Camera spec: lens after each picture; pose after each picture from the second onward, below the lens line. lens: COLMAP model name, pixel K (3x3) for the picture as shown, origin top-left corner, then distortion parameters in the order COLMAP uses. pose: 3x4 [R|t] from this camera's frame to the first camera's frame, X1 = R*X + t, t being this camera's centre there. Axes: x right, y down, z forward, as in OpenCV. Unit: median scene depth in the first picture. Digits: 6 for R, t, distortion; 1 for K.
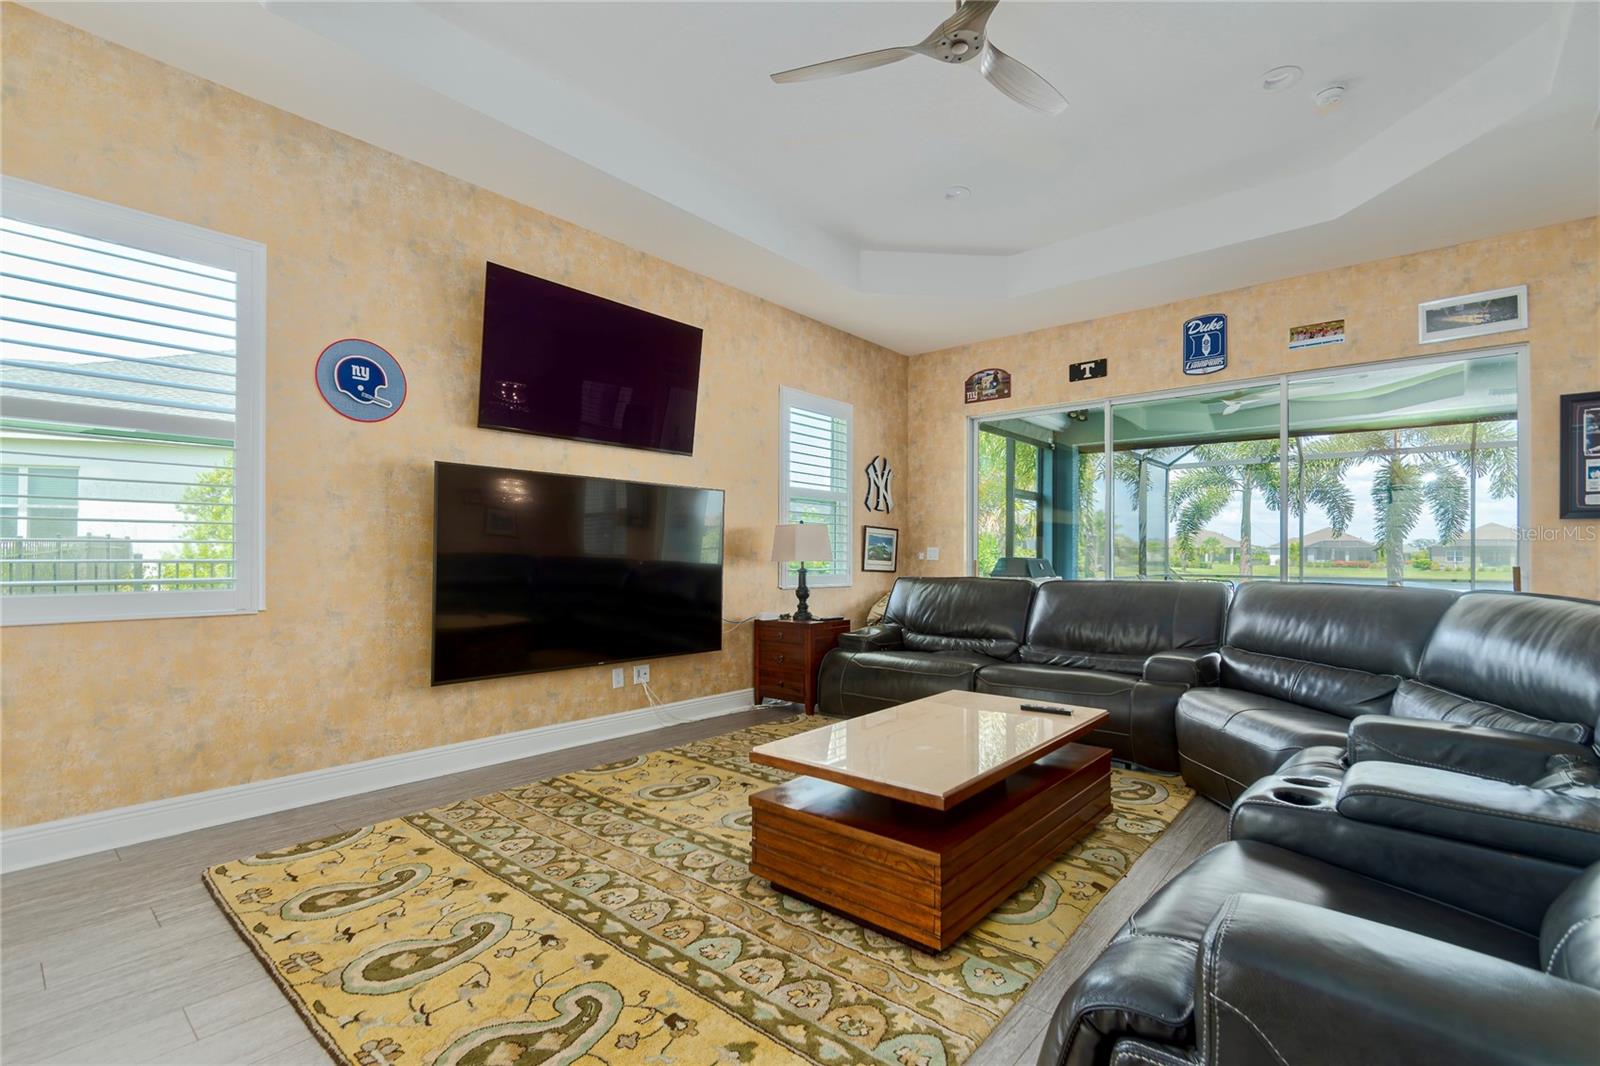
lens RADIAL K [[725.3, 0, 804.9], [0, 725.3, 559.3], [0, 0, 1]] dist [0.002205, -0.000147]
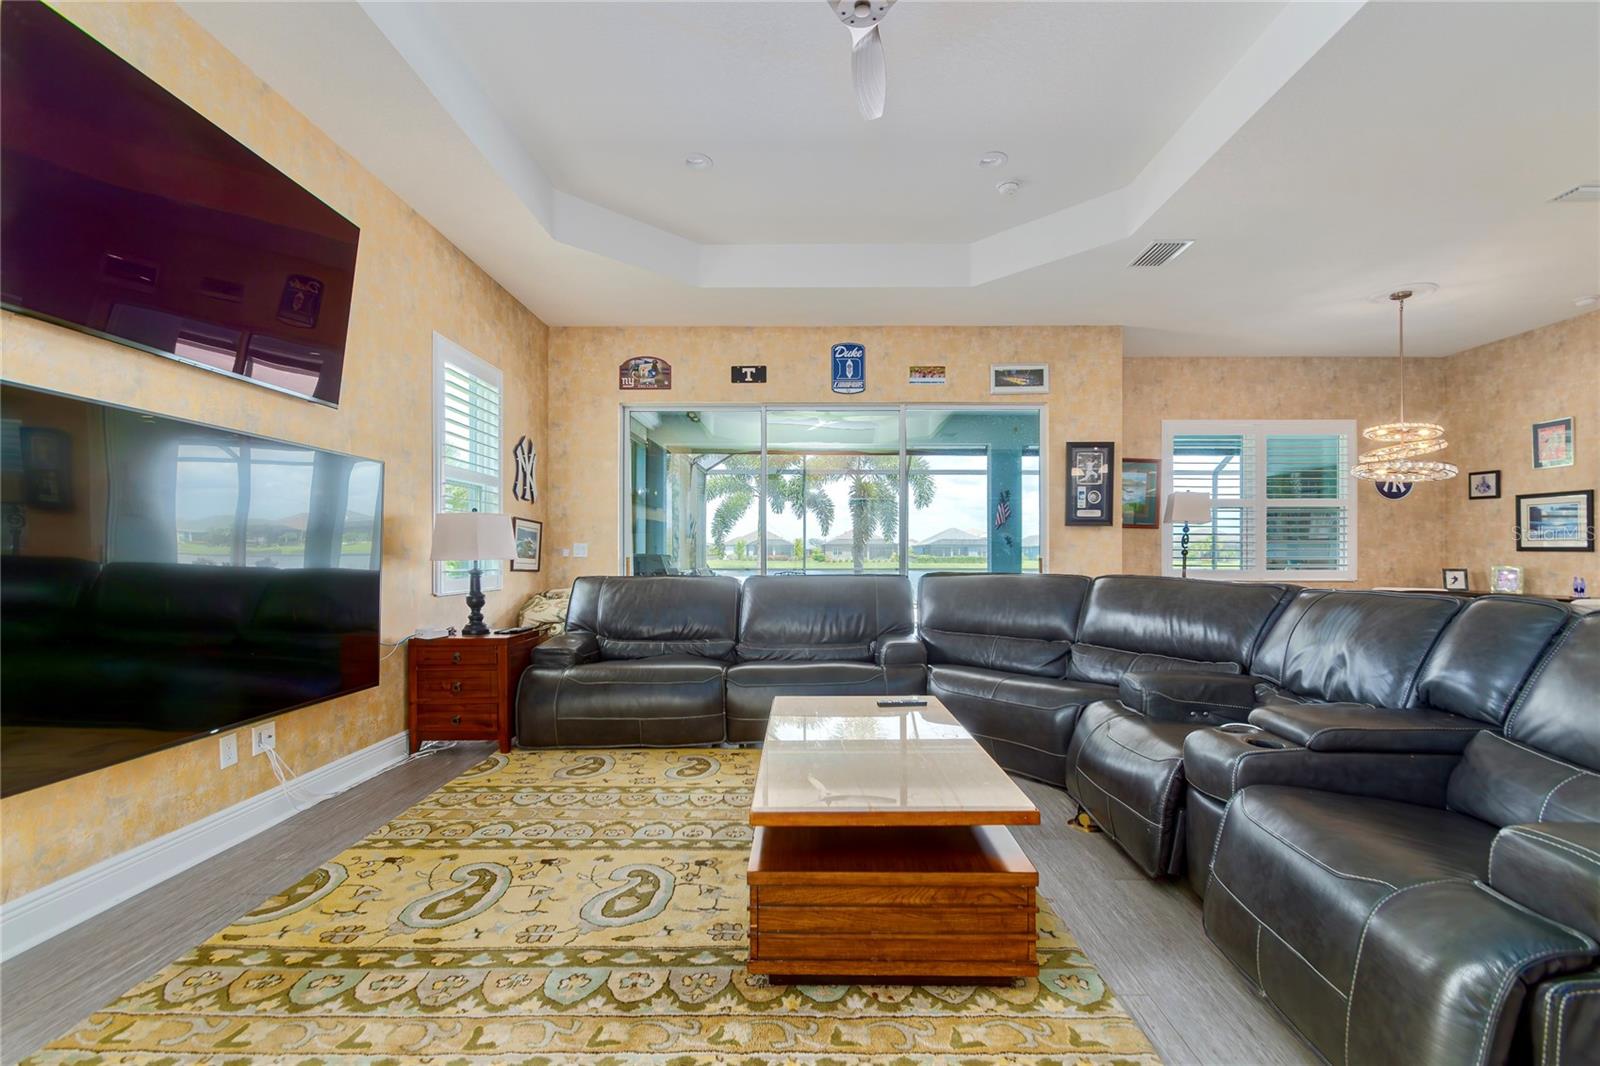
lens RADIAL K [[708.0, 0, 807.3], [0, 708.0, 557.2], [0, 0, 1]] dist [0.000421, -0.000226]
pose [[0.763703, -0.008611, 0.645511, -0.254036], [0.006900, 0.999963, 0.005177, -0.002094], [-0.645531, 0.000500, 0.763734, 0.203977]]
